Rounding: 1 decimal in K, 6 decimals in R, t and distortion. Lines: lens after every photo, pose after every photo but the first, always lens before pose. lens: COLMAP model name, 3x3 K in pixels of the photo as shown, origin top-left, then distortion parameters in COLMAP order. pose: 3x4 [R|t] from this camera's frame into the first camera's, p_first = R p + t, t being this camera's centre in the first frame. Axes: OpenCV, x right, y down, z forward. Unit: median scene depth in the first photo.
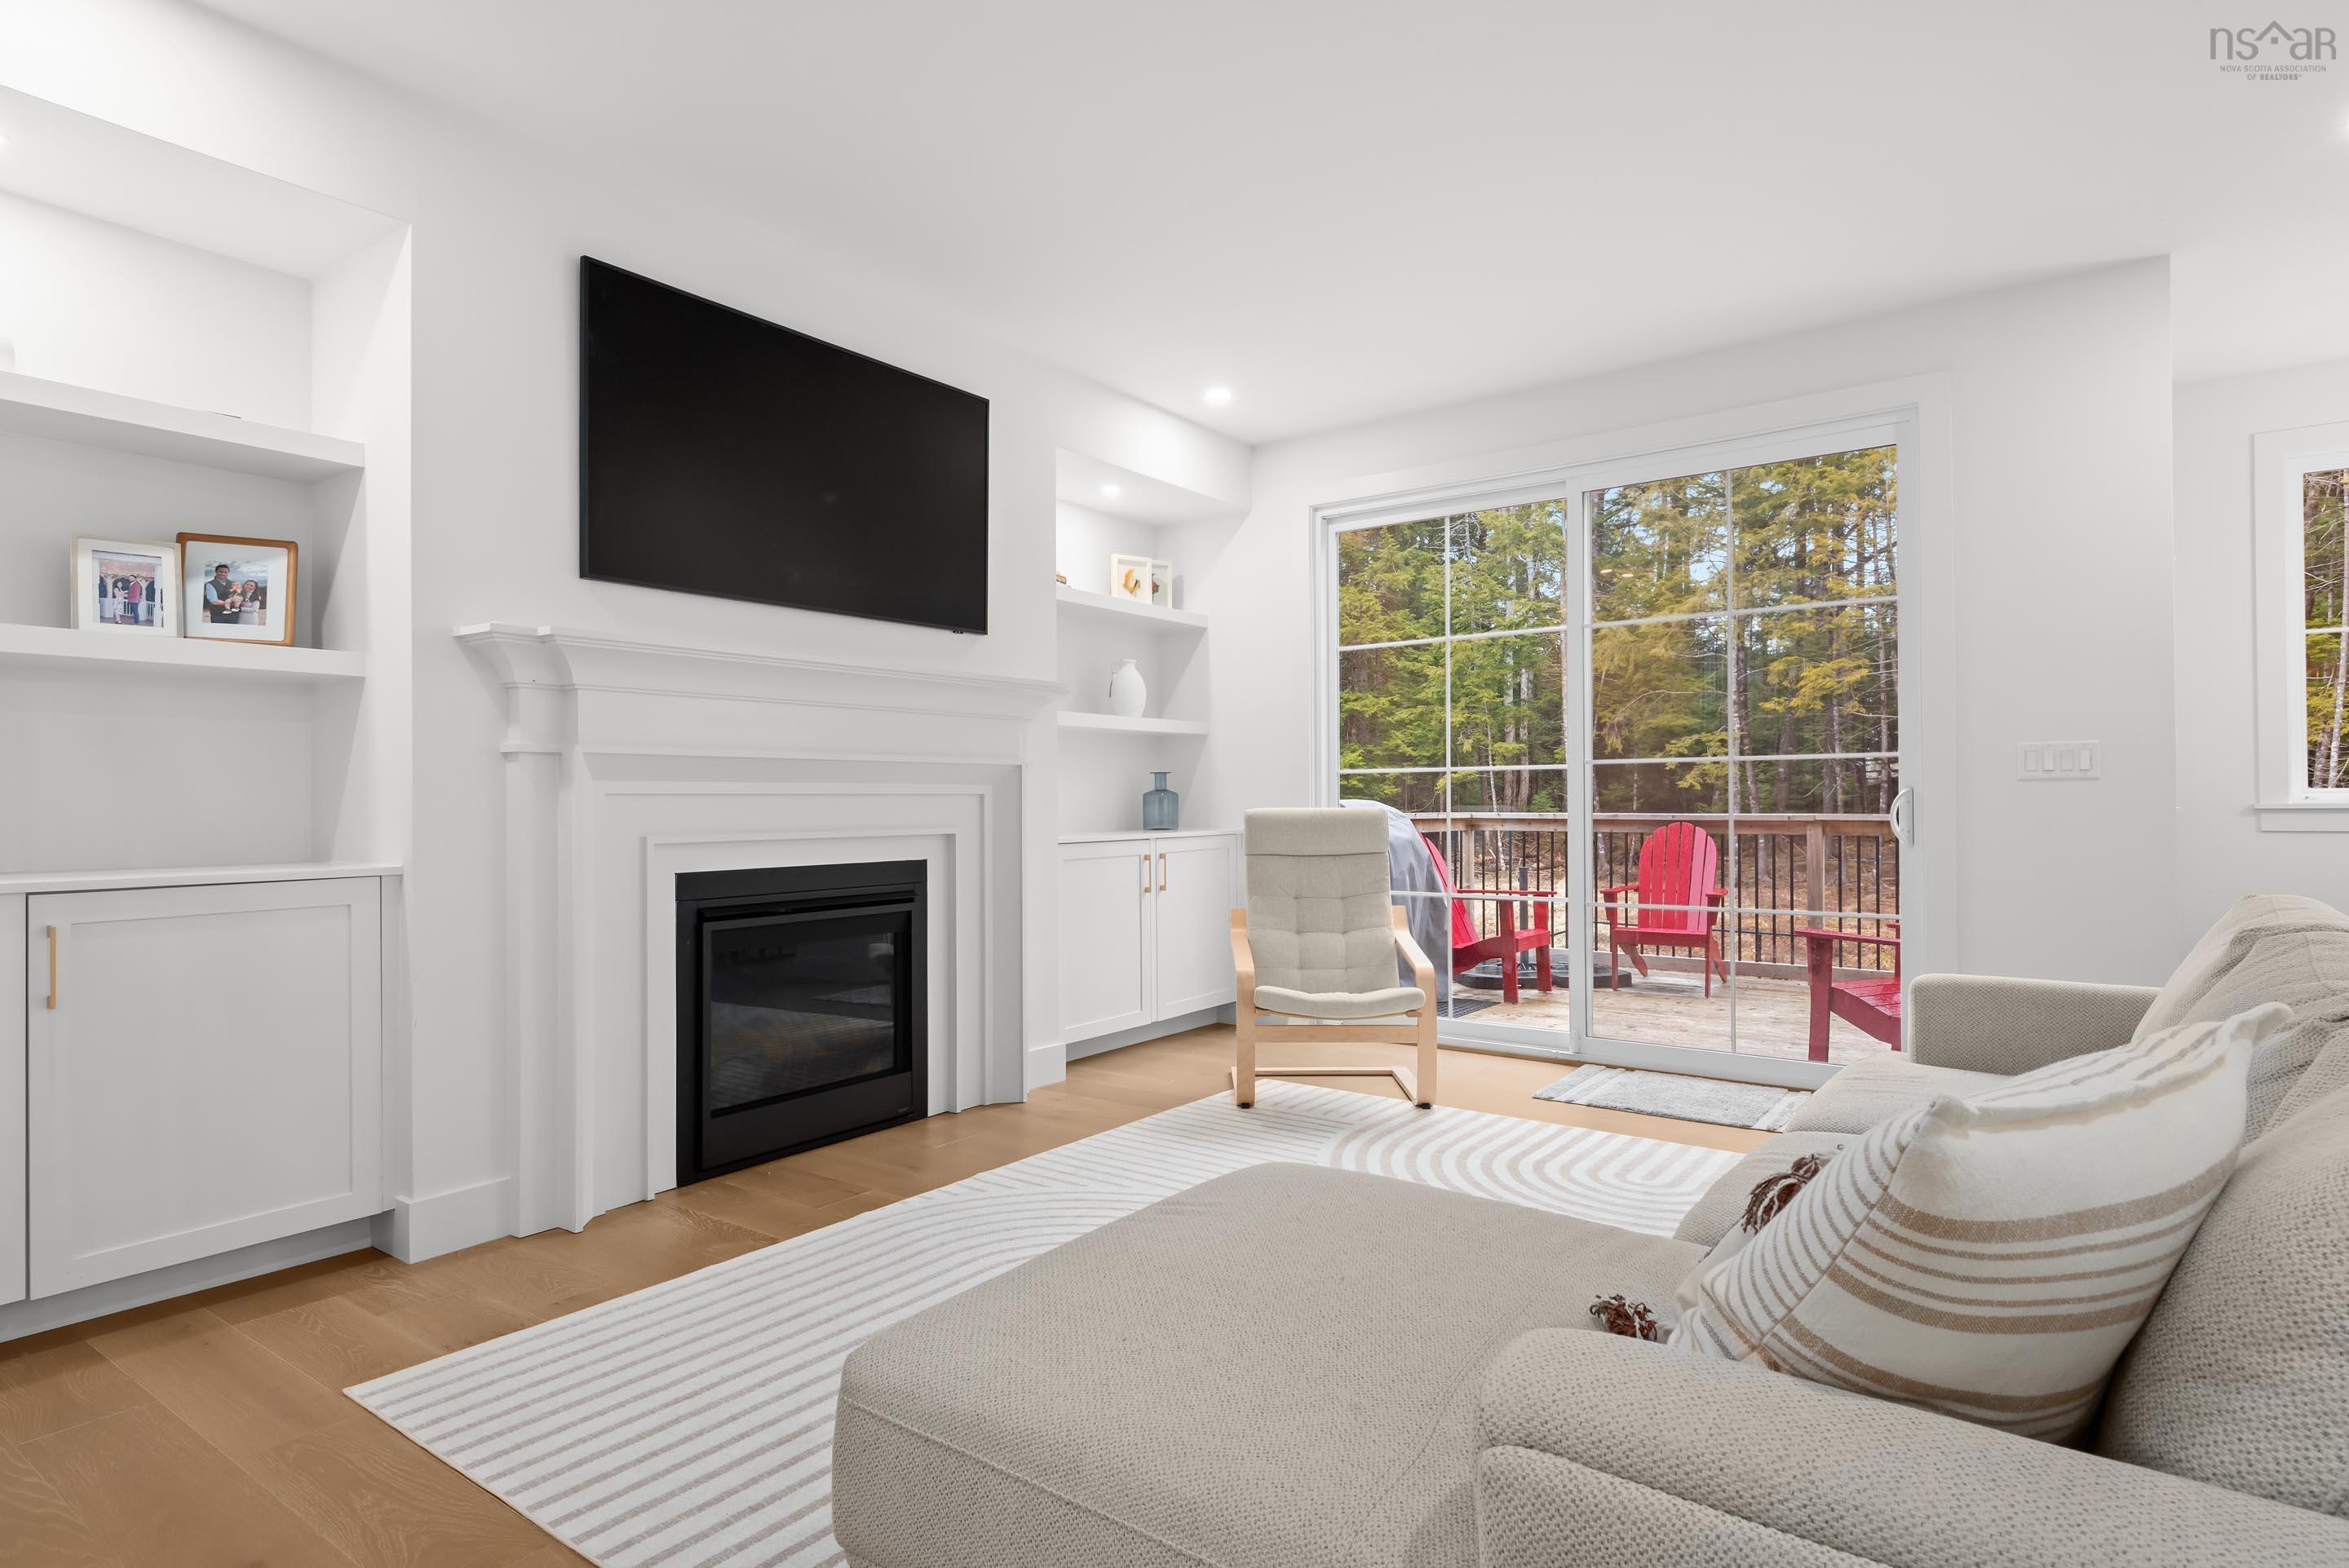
lens RADIAL K [[1245.6, 0, 1174.5], [0, 1245.6, 784.0], [0, 0, 1]] dist [0.037804, 0.000230]
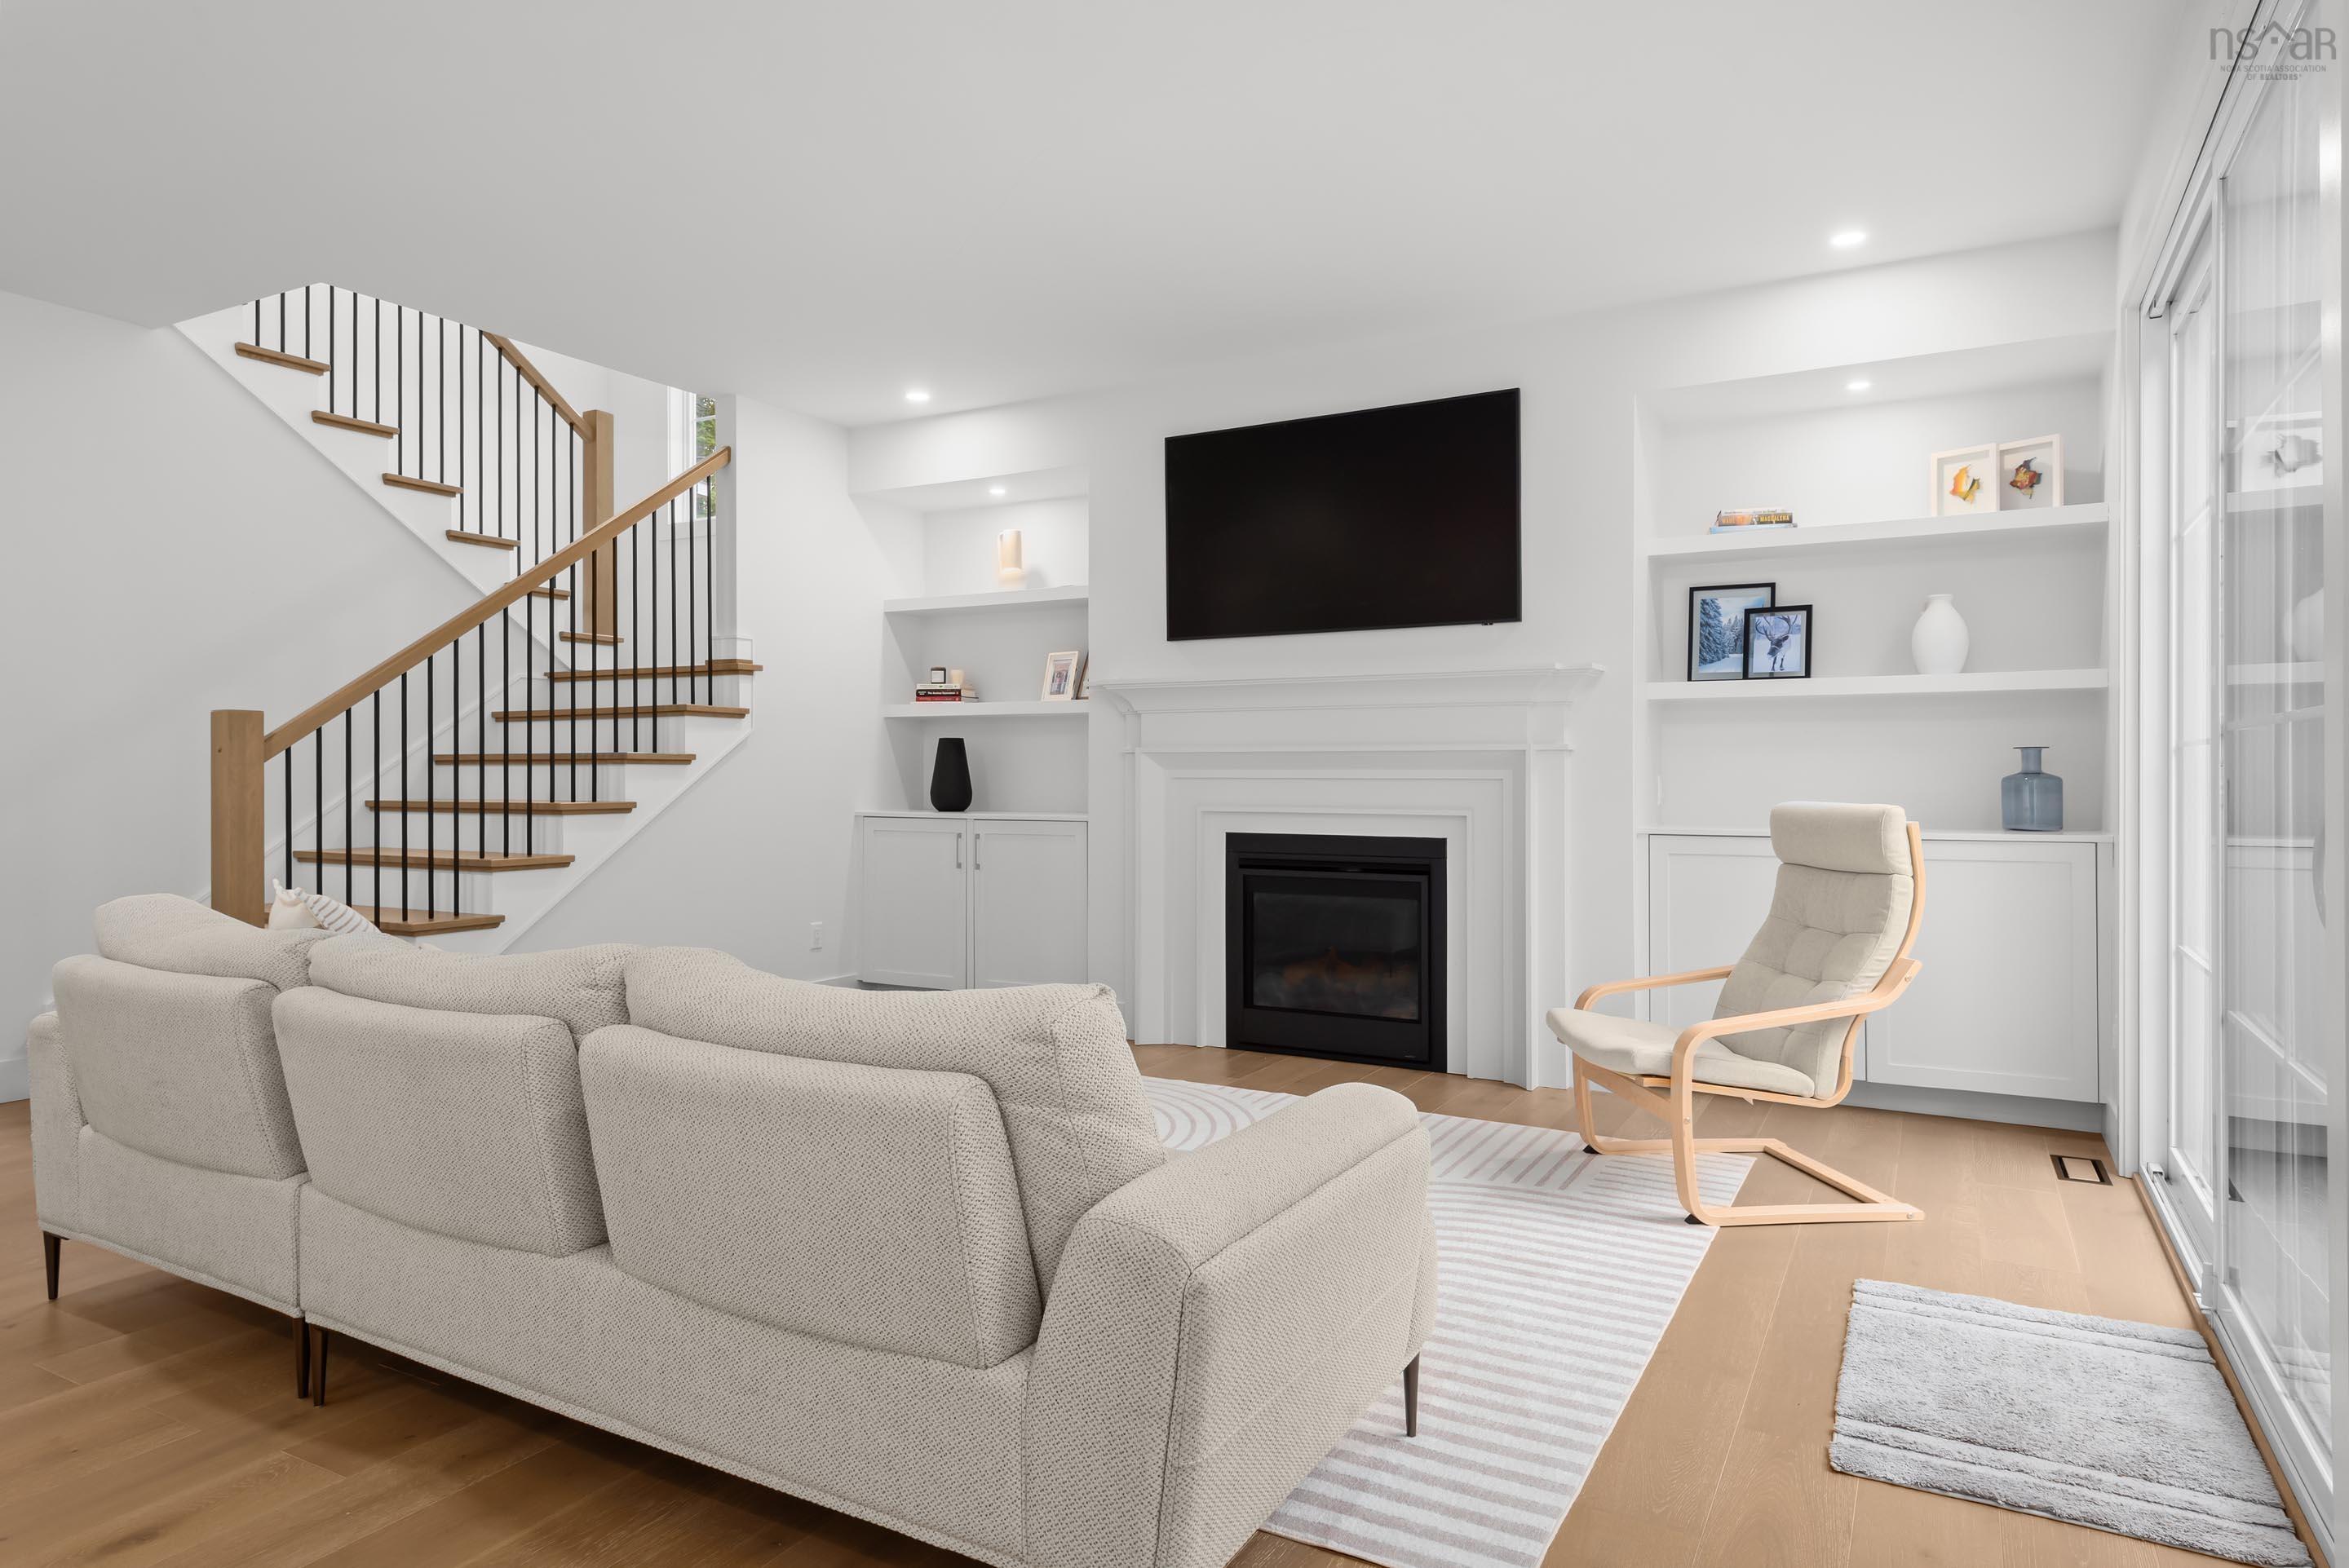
lens RADIAL K [[1356.6, 0, 1174.5], [0, 1356.6, 784.0], [0, 0, 1]] dist [0.003566, 0.000659]
pose [[0.124656, 0.021308, -0.991971, 0.966028], [0.013630, 0.999638, 0.023186, -0.018590], [0.992106, -0.016411, 0.124320, 0.622752]]
